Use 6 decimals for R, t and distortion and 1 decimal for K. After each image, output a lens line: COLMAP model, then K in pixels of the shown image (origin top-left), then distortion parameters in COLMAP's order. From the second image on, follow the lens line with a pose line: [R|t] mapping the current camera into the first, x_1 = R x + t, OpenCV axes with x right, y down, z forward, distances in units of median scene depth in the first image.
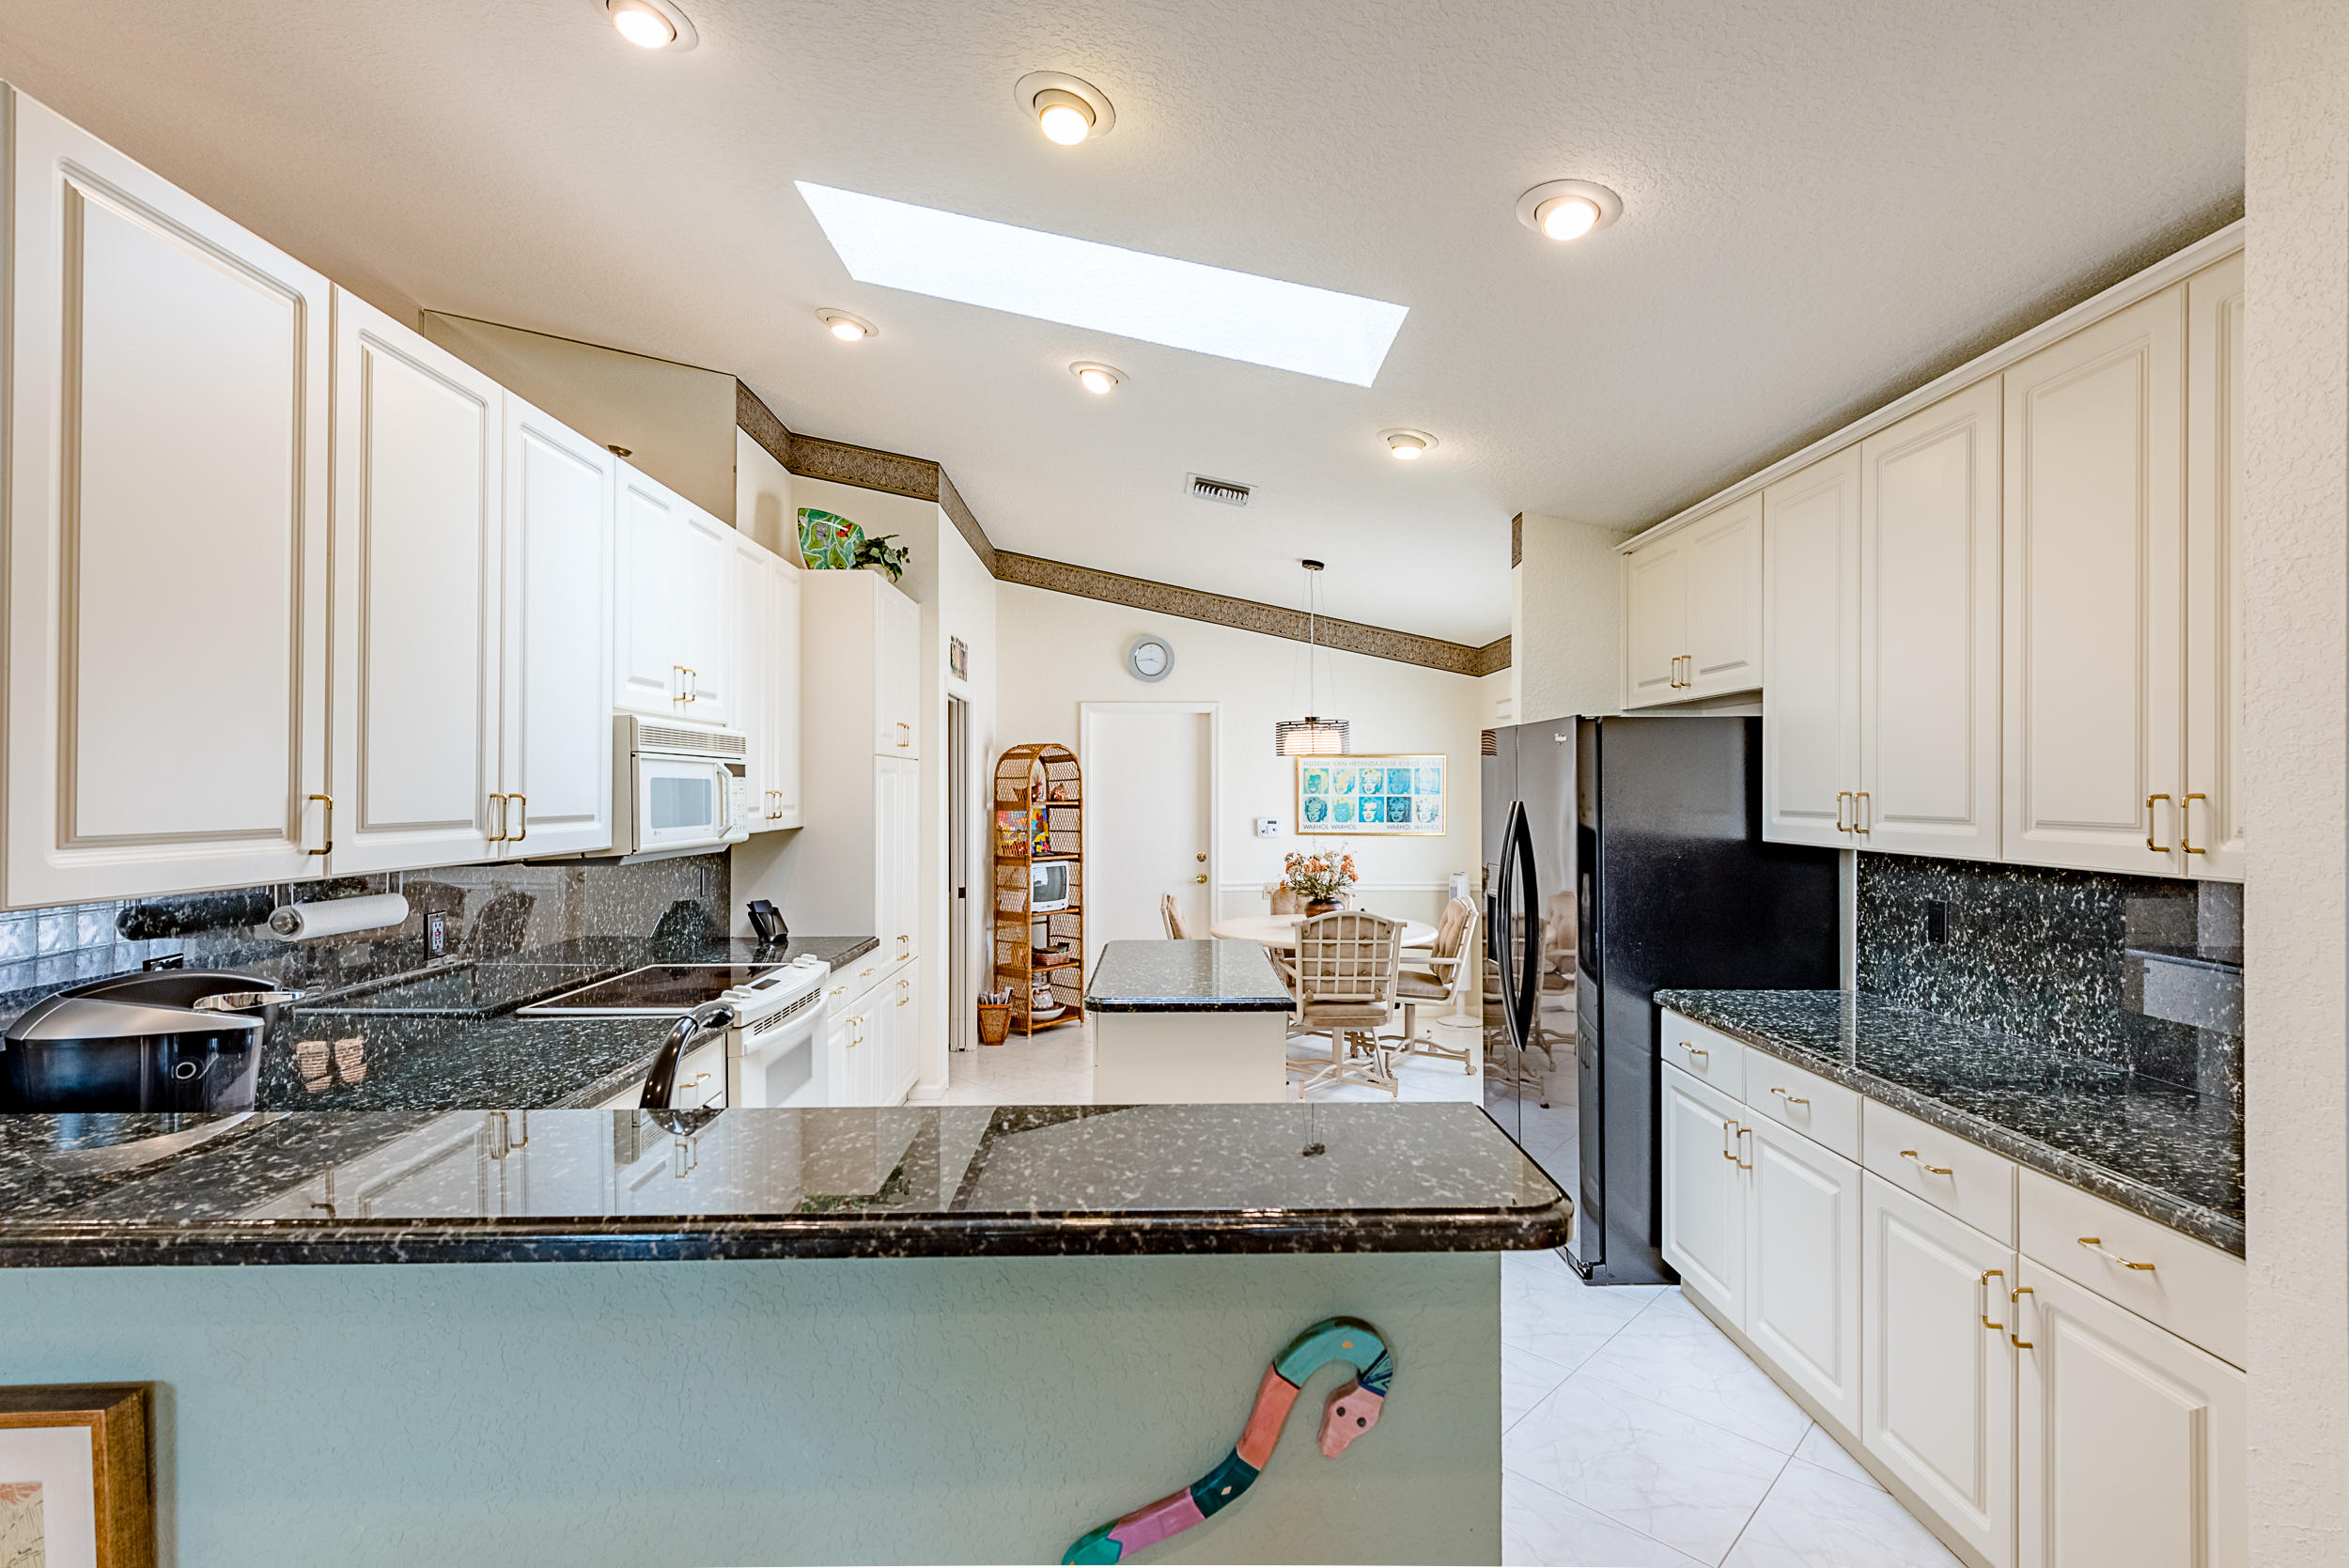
lens RADIAL K [[1079.0, 0, 1181.0], [0, 1079.0, 793.8], [0, 0, 1]] dist [0.000451, -0.000404]
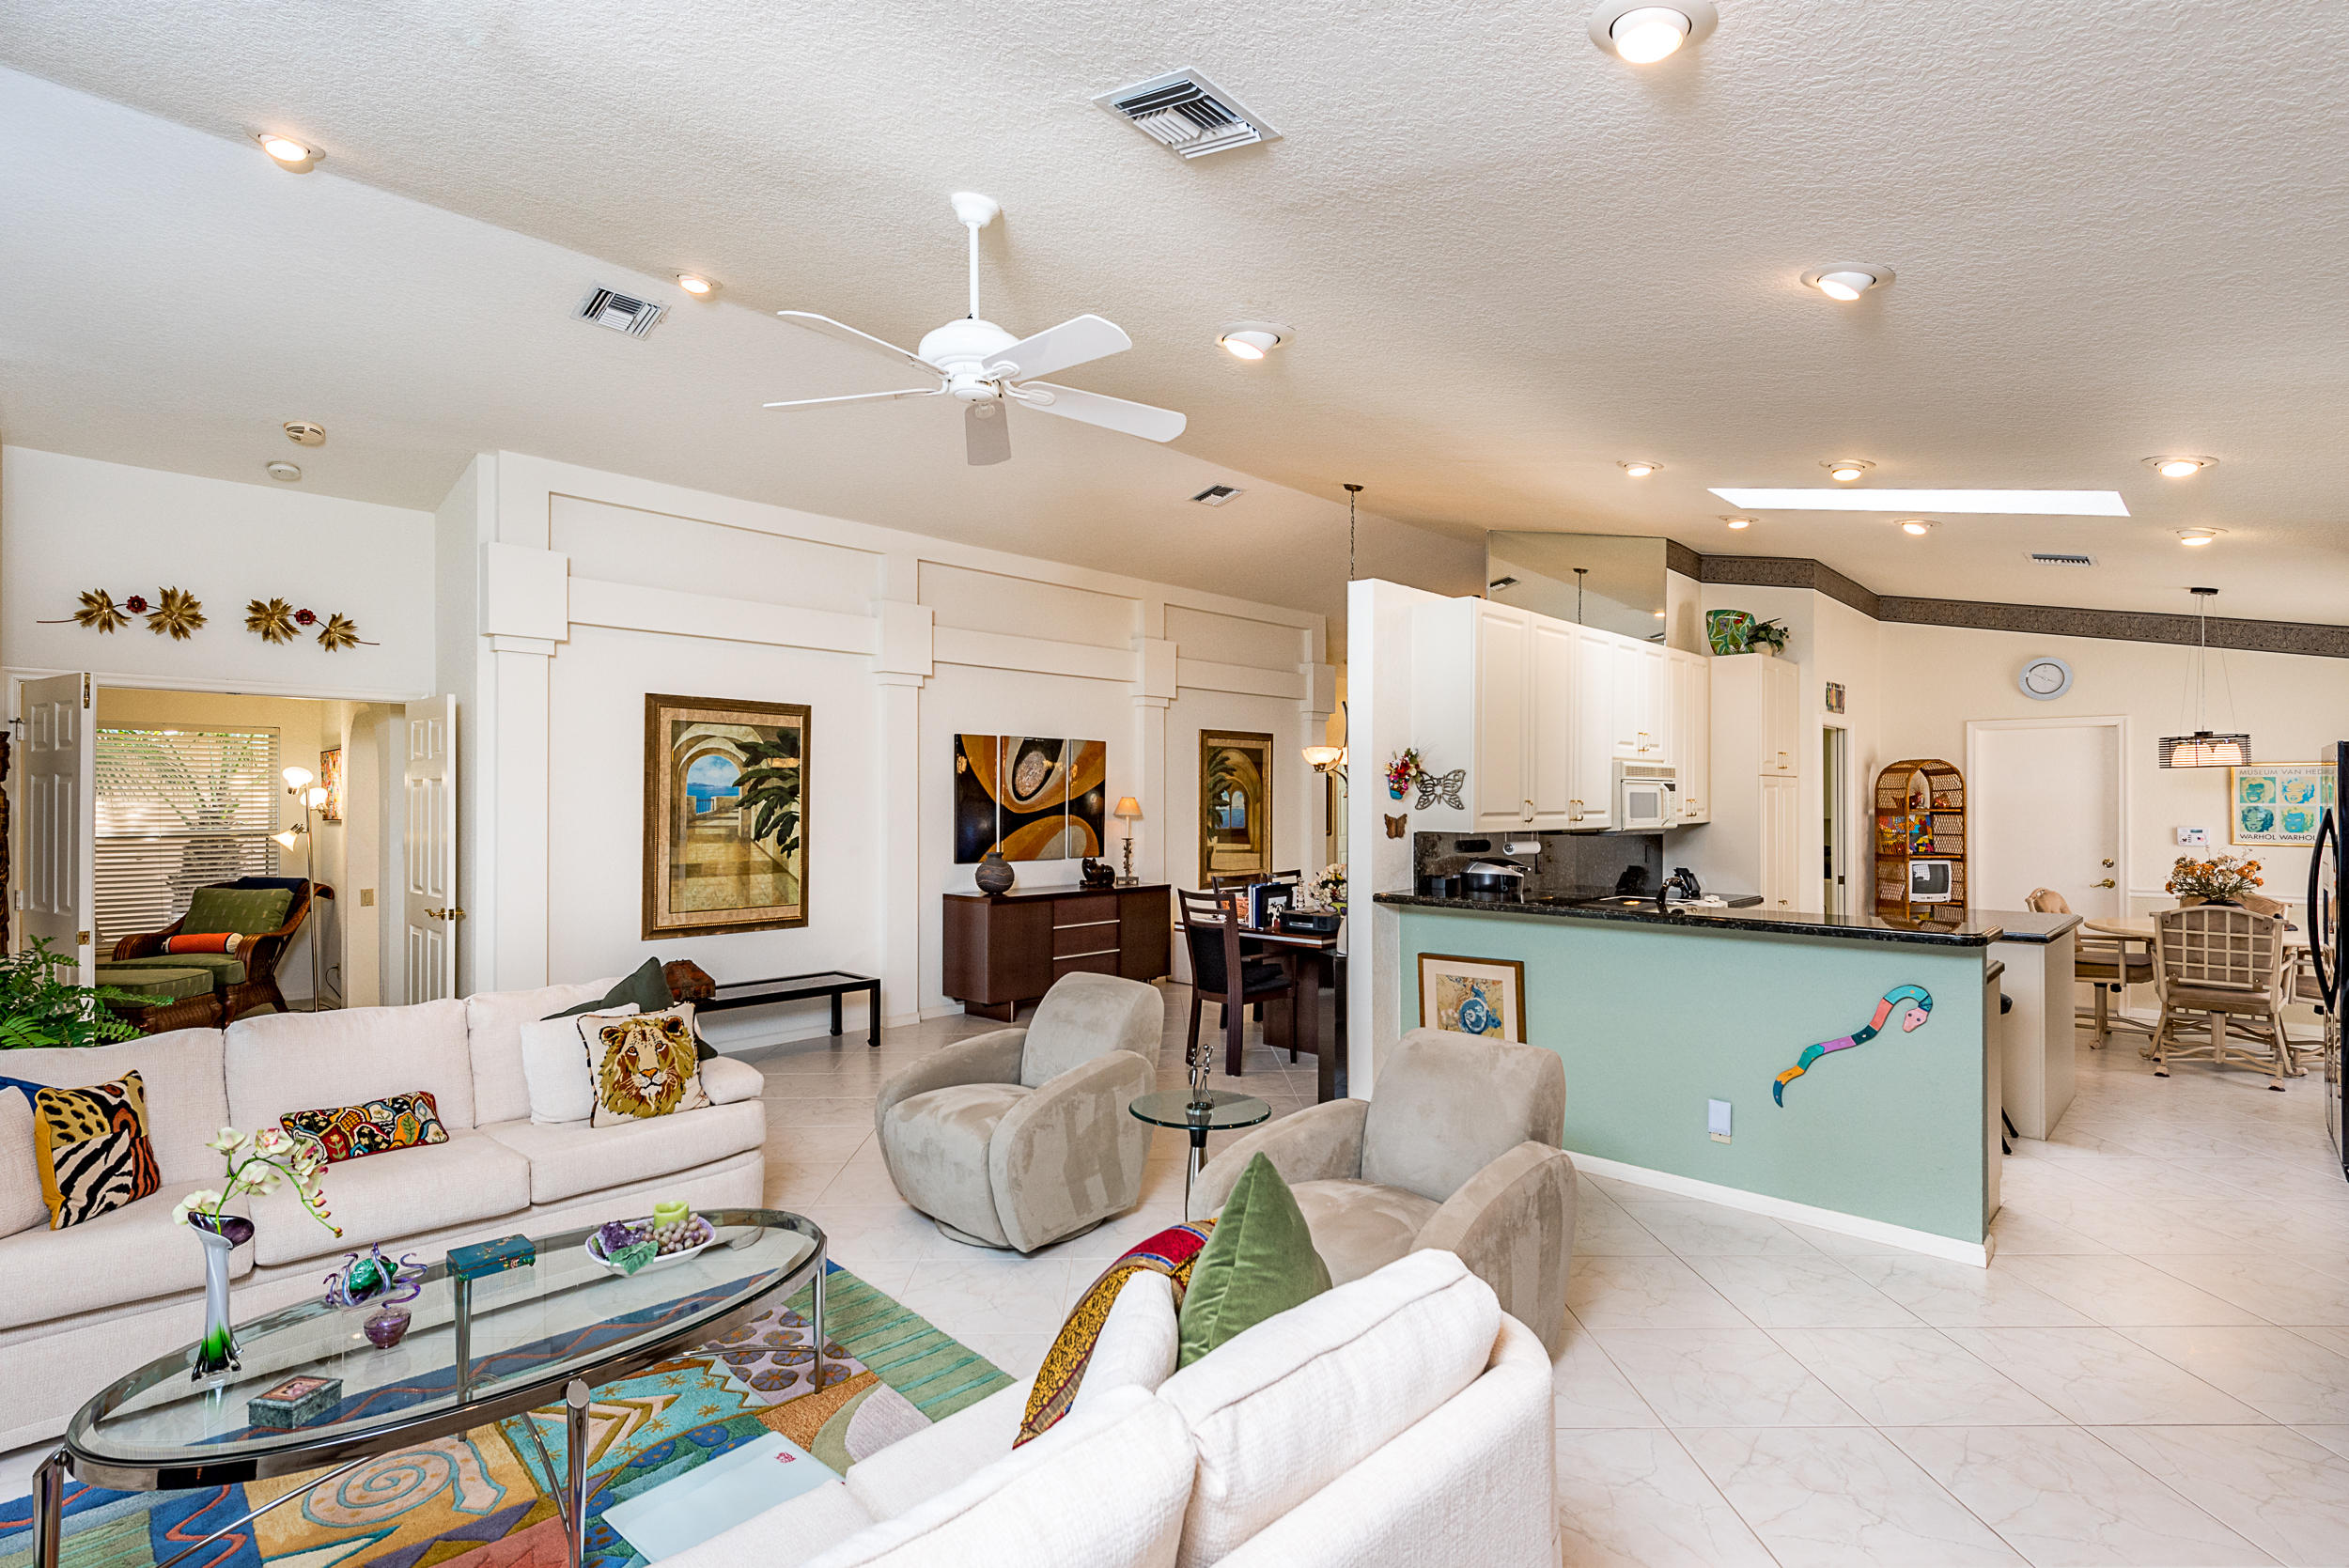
lens RADIAL K [[1079.0, 0, 1177.9], [0, 1079.0, 799.3], [0, 0, 1]] dist [0.000451, -0.000404]
pose [[0.703067, 0.001937, -0.711121, 0.165863], [-0.003748, 0.999992, -0.000981, 0.001550], [0.711114, 0.003355, 0.703069, -0.488685]]
